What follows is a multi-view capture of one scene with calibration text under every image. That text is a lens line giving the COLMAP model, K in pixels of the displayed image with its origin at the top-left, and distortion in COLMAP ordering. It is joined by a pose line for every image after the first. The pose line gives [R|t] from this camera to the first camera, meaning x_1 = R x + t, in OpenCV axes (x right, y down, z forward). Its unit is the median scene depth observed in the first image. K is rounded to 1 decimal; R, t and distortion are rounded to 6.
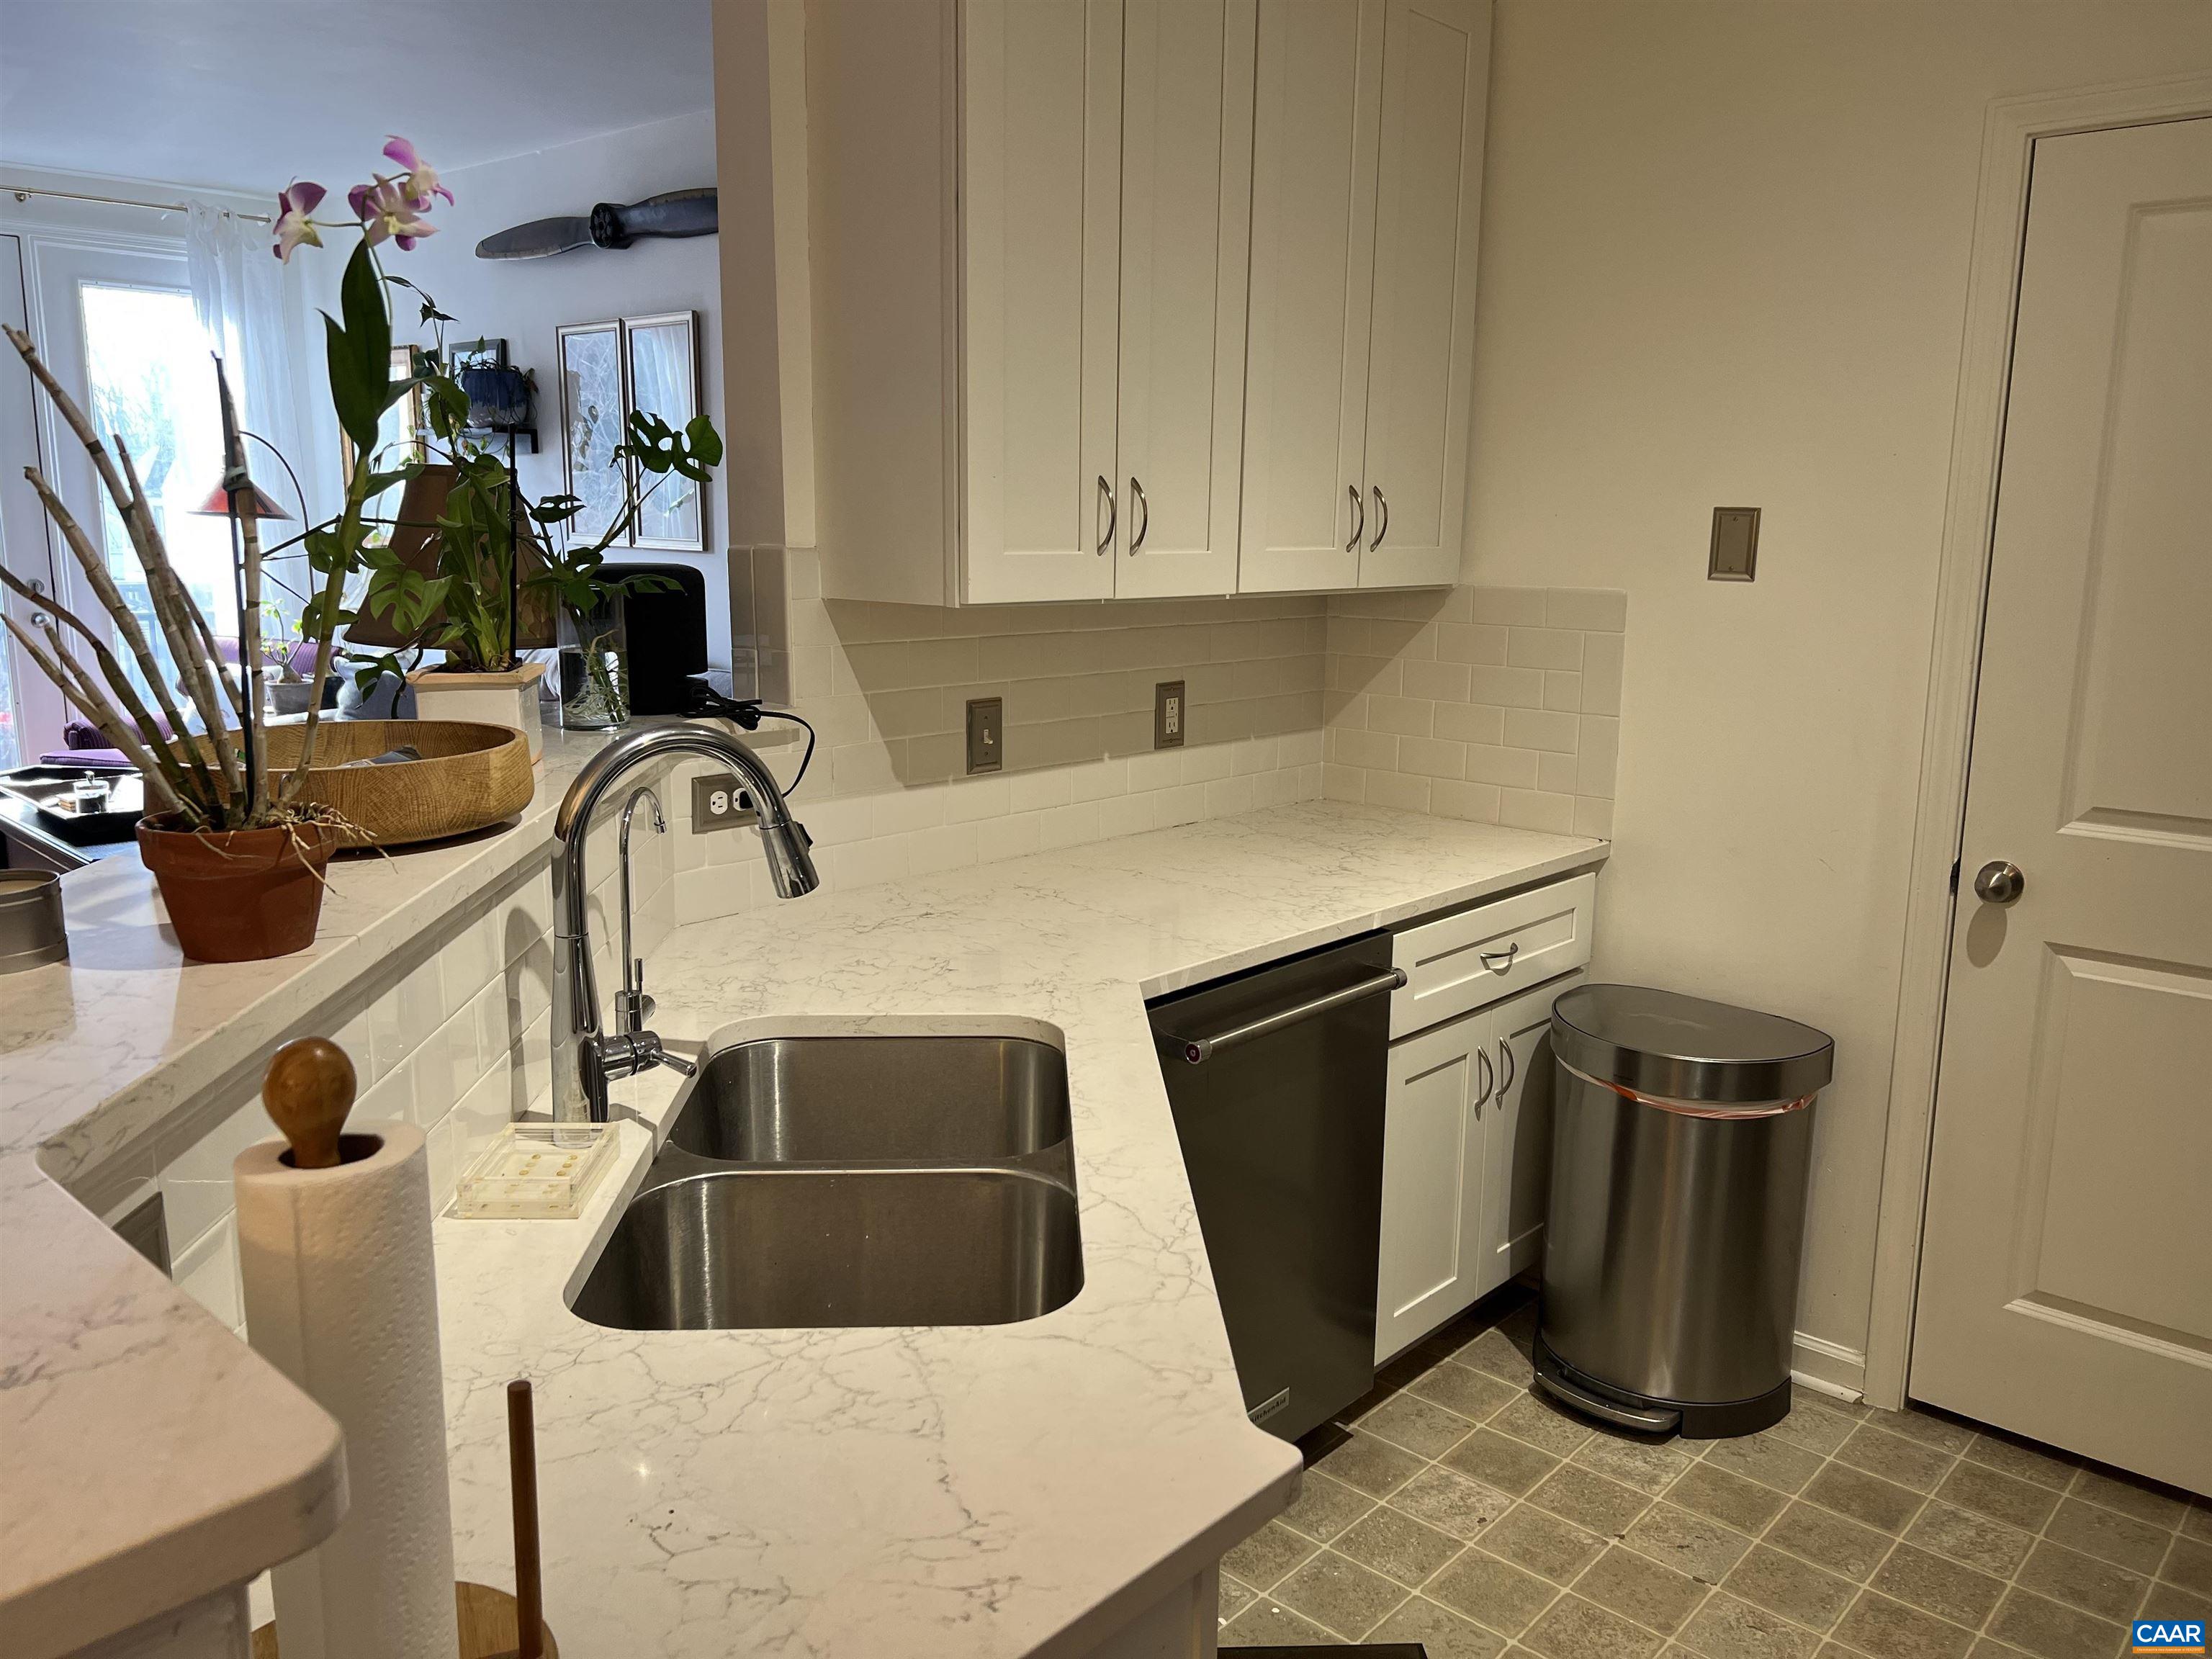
lens RADIAL K [[1678.6, 0, 1112.8], [0, 1678.6, 841.2], [0, 0, 1]] dist [0.101130, -0.143659]
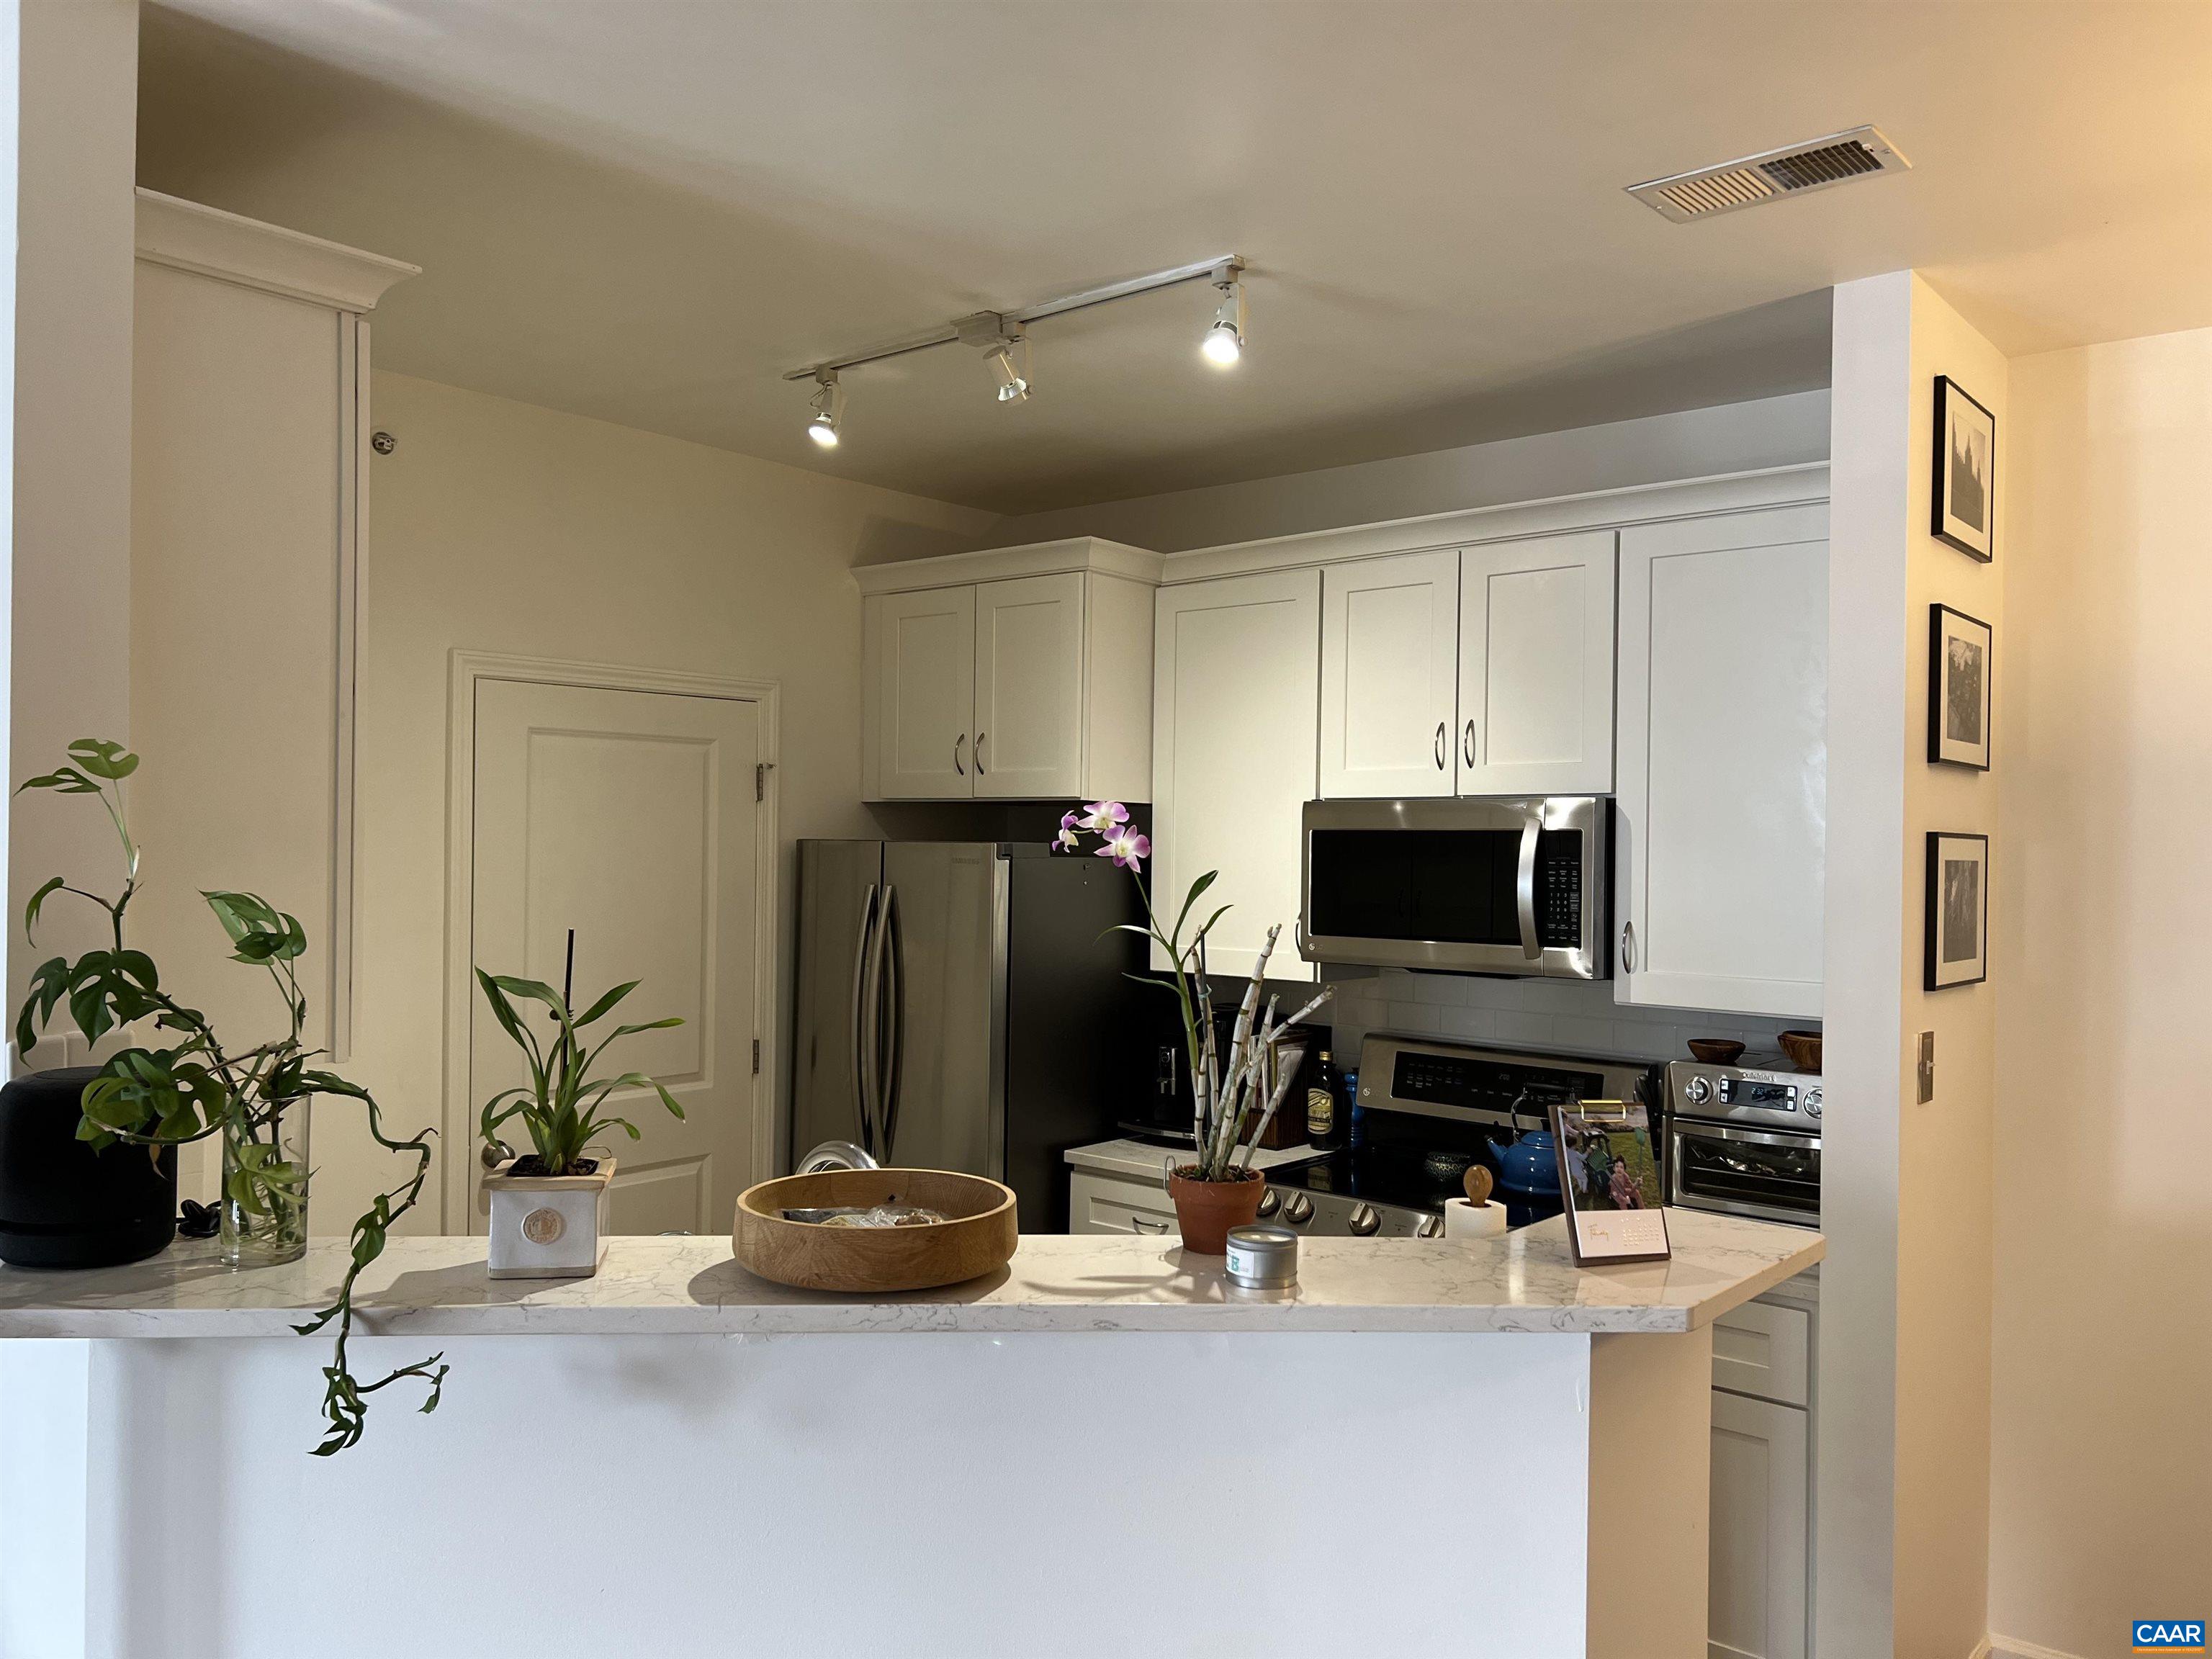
lens RADIAL K [[1678.6, 0, 1112.8], [0, 1678.6, 841.2], [0, 0, 1]] dist [0.101130, -0.143659]
pose [[-0.039986, -0.012502, 0.999122, -0.991774], [0.177812, 0.983873, 0.019427, -0.179499], [-0.983252, 0.178433, -0.037118, 0.478753]]
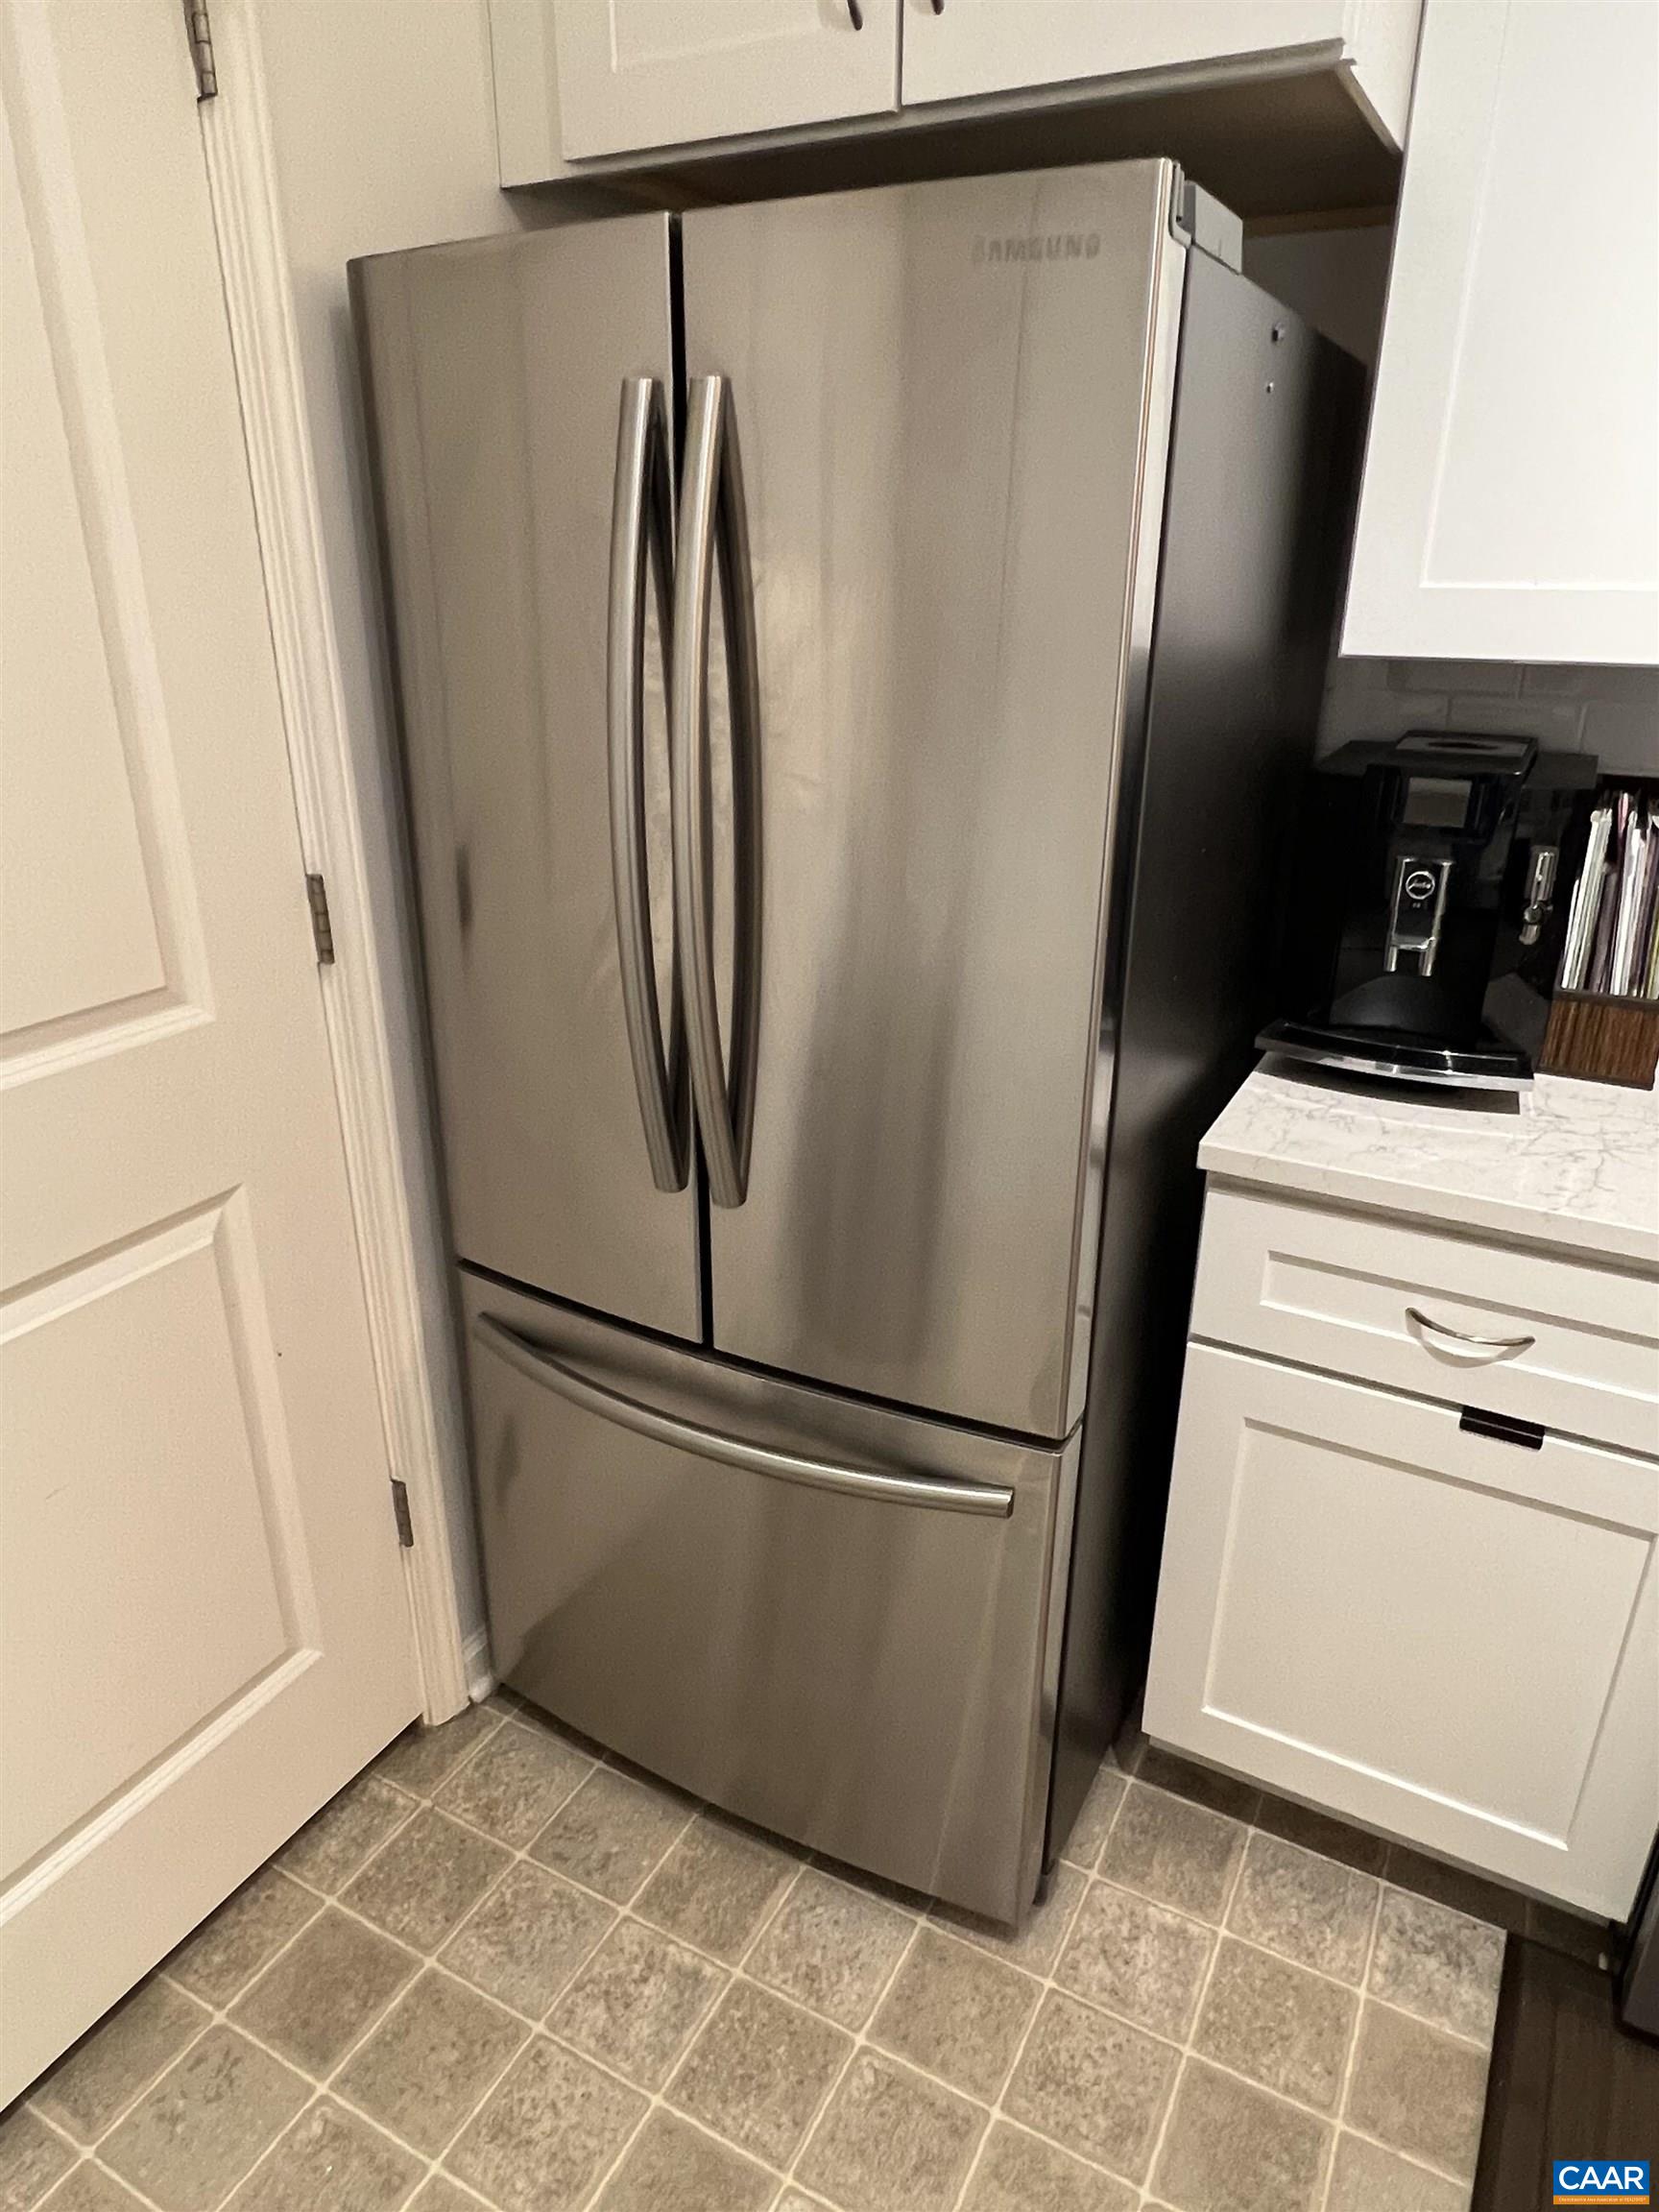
lens RADIAL K [[1377.2, 0, 823.6], [0, 1377.2, 1110.7], [0, 0, 1]] dist [-0.003605, -0.001657]
pose [[-0.234699, -0.379942, 0.894740, 0.189107], [0.179666, 0.887637, 0.424054, -0.118379], [-0.955320, 0.260279, -0.140065, 0.719304]]
